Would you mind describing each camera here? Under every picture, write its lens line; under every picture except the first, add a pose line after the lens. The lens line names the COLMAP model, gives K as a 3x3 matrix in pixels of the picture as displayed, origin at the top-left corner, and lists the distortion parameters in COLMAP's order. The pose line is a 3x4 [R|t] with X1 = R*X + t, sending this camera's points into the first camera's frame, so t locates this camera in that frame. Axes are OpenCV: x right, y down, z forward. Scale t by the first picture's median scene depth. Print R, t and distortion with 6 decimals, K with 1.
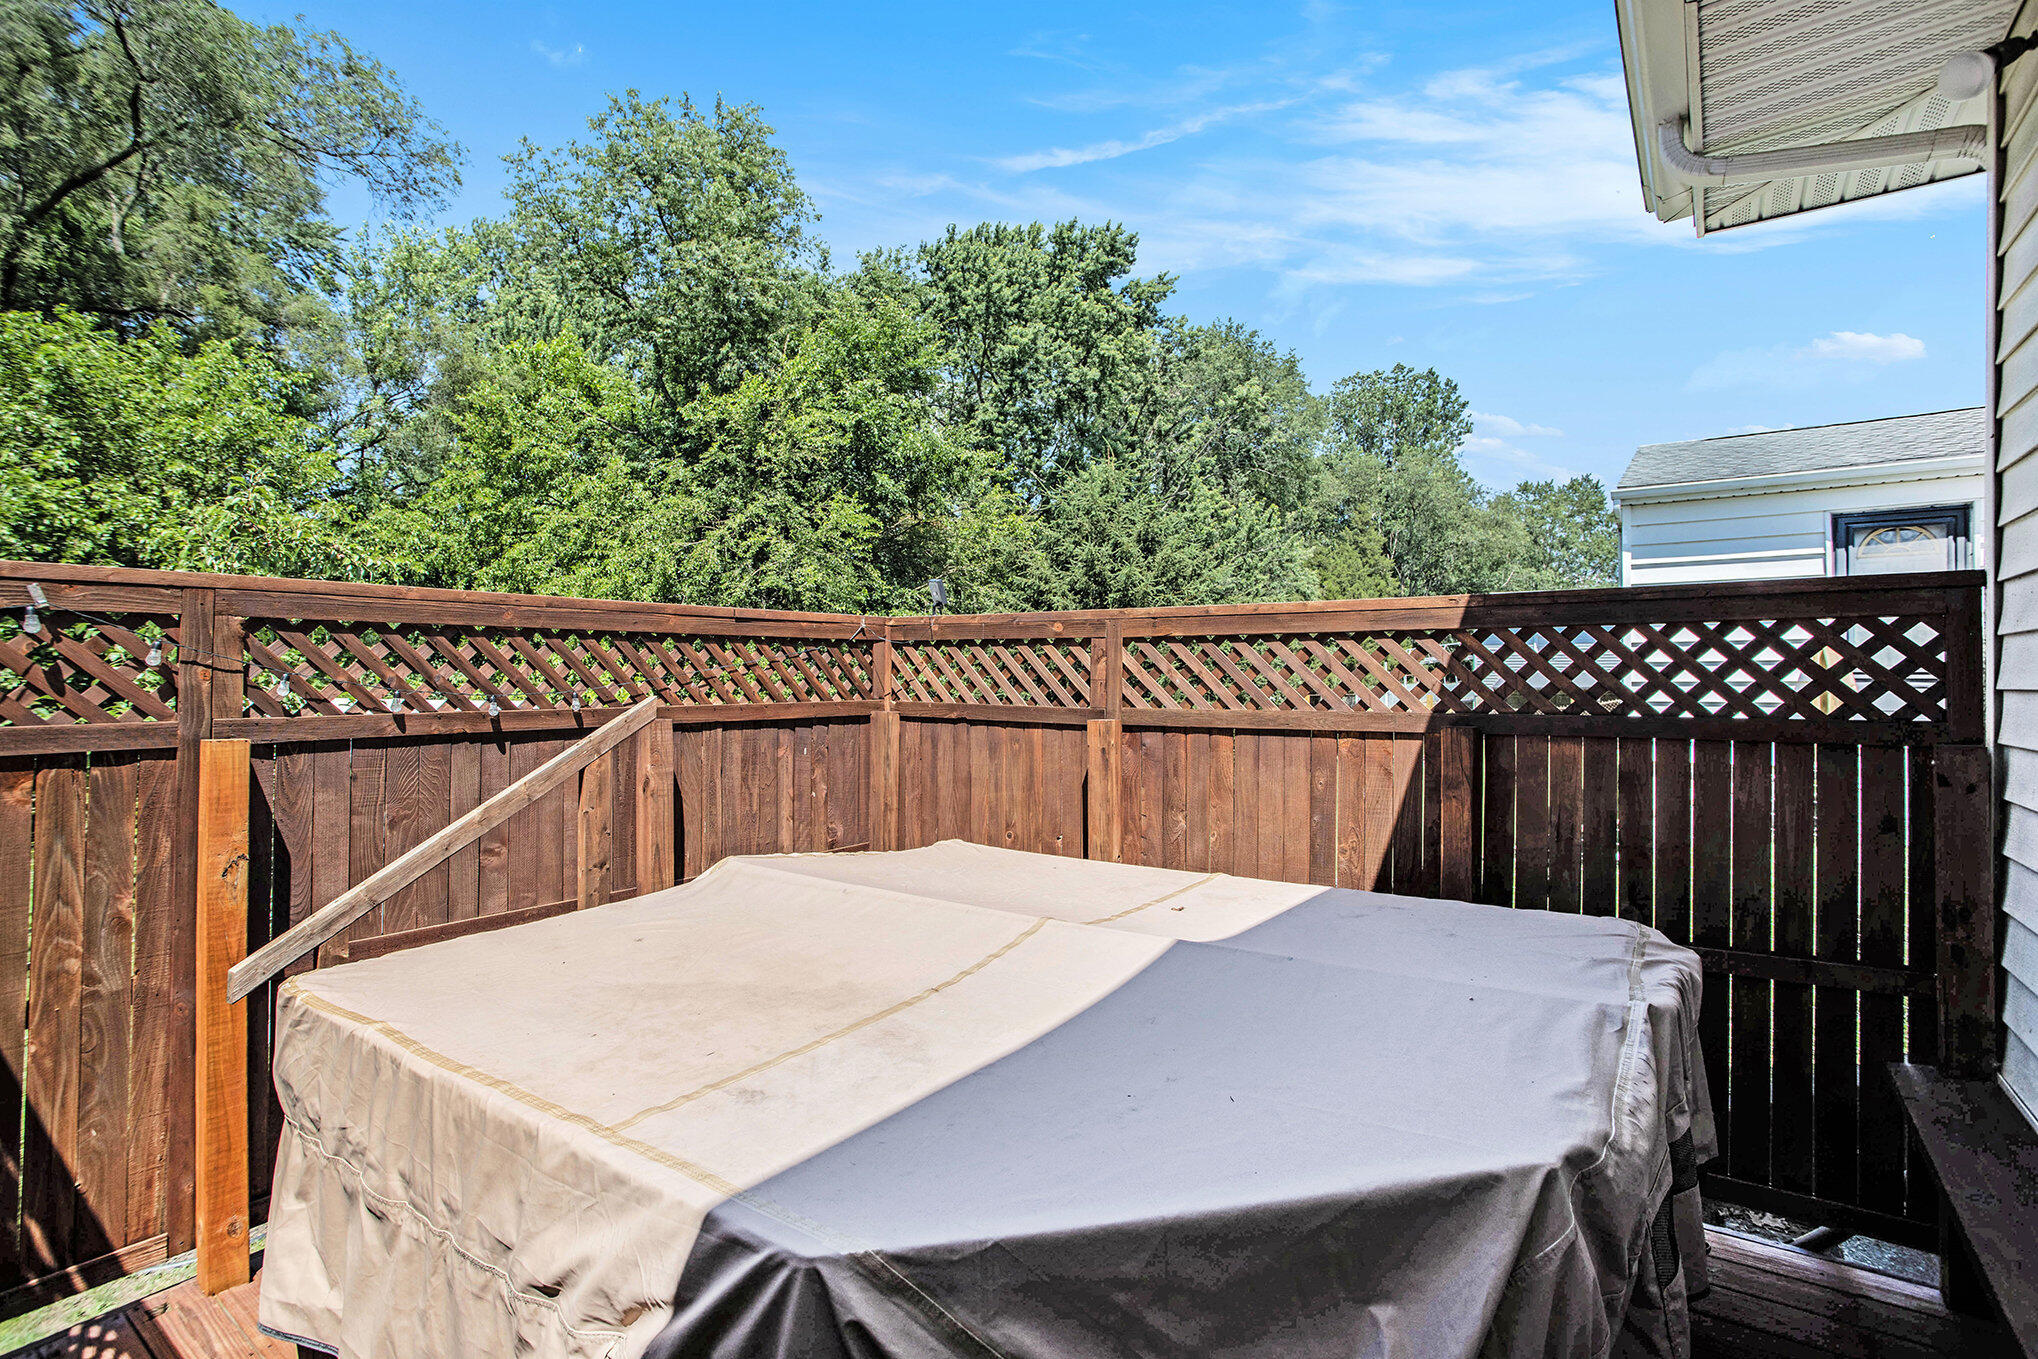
lens RADIAL K [[988.7, 0, 1019.0], [0, 988.7, 679.5], [0, 0, 1]] dist [-0.058705, 0.014061]
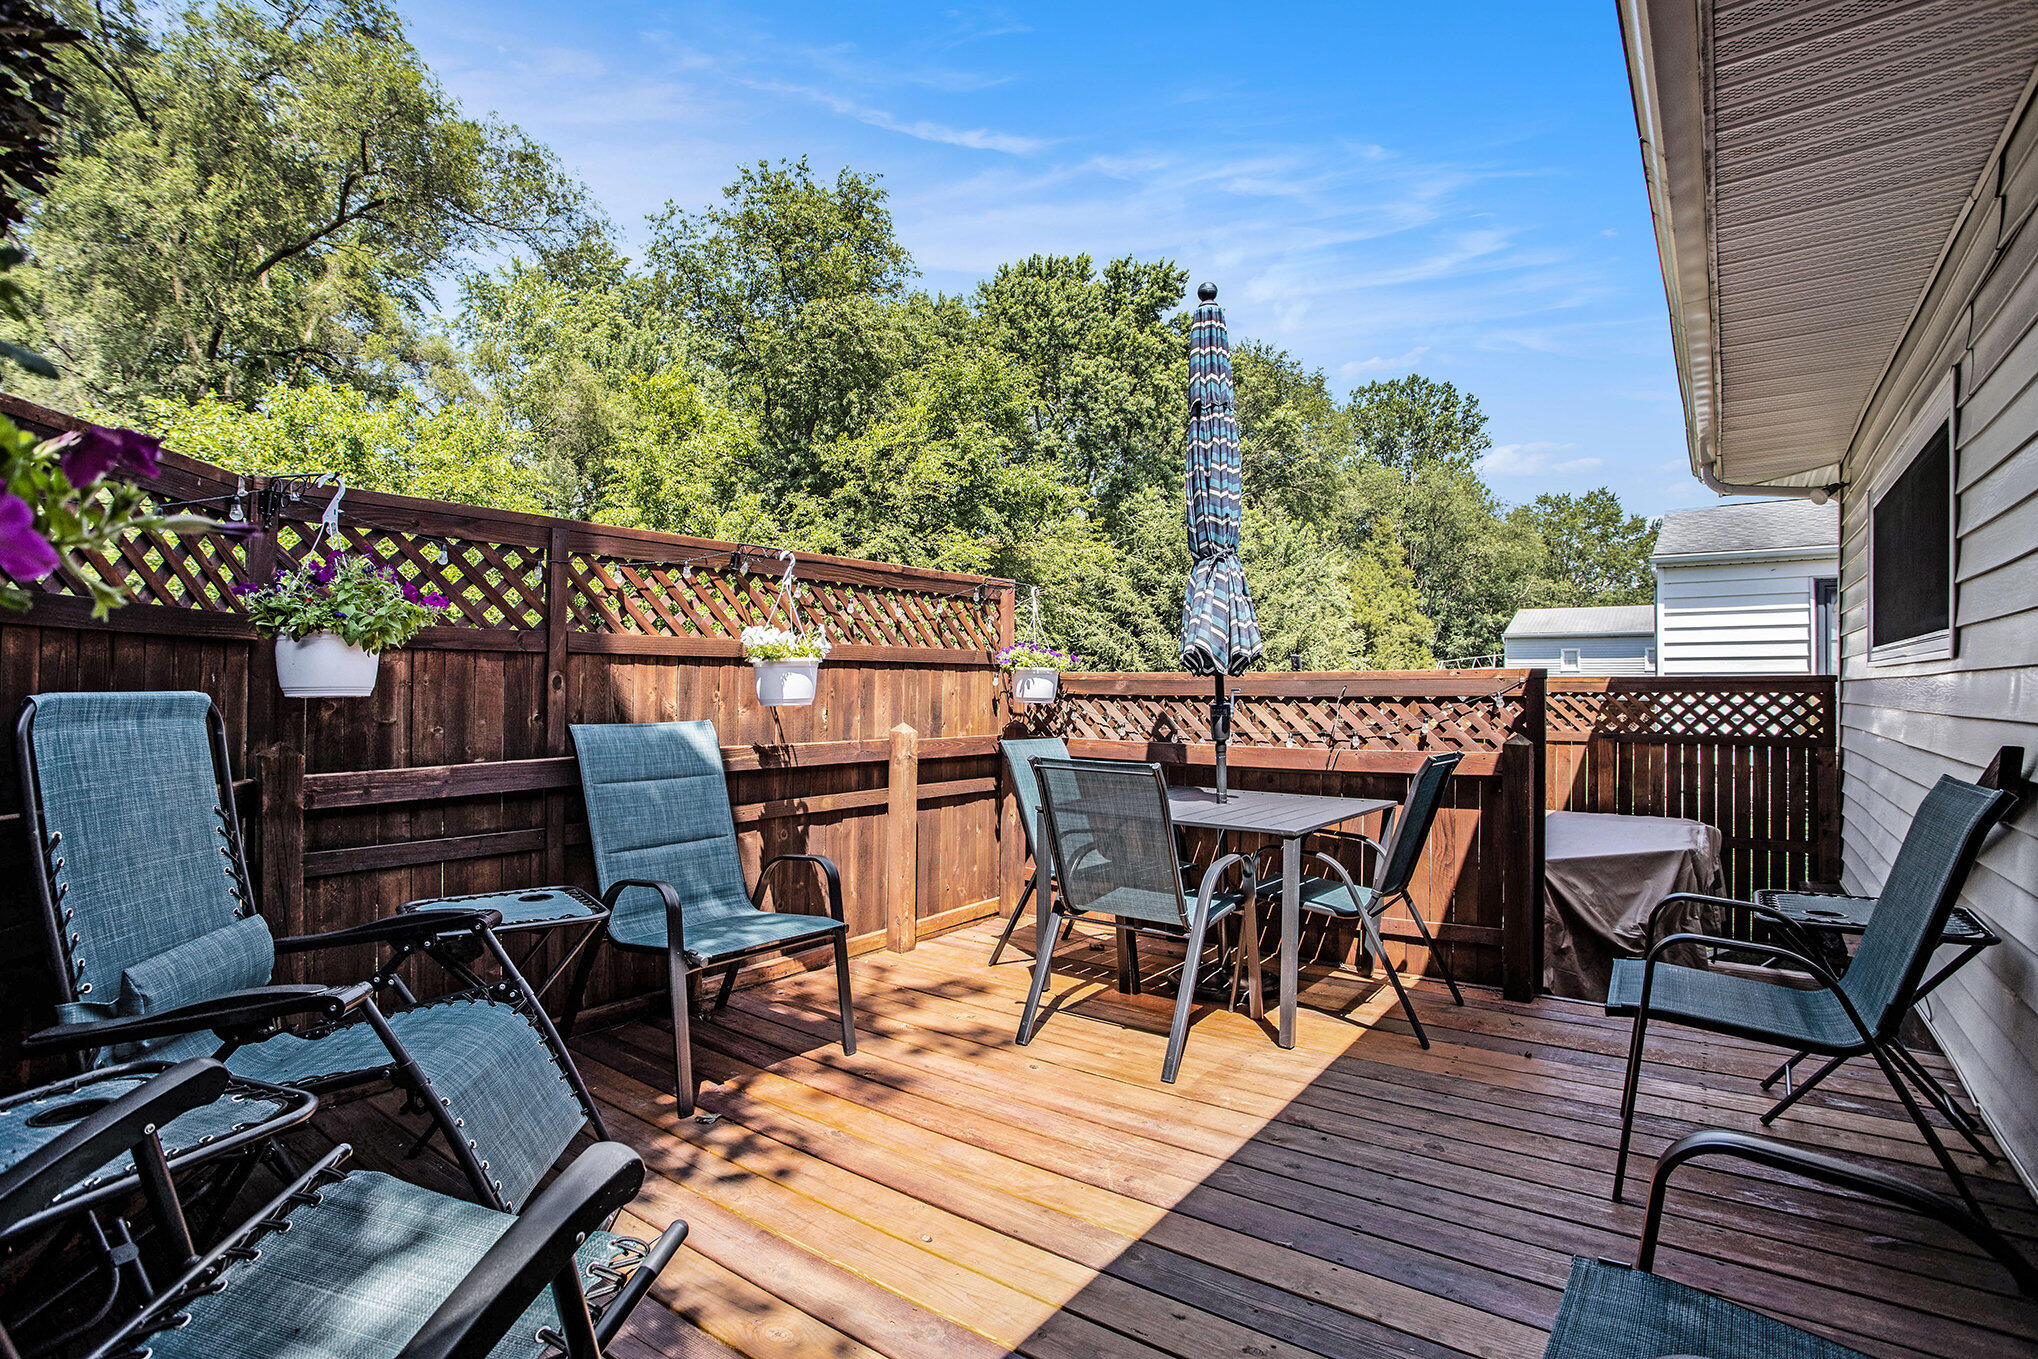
lens RADIAL K [[1015.1, 0, 1019.0], [0, 1015.1, 679.5], [0, 0, 1]] dist [-0.065035, 0.014678]
pose [[0.999988, 0.004553, 0.001549, -0.065353], [-0.004544, 0.999974, -0.005561, -0.004957], [-0.001574, 0.005554, 0.999983, -0.090965]]
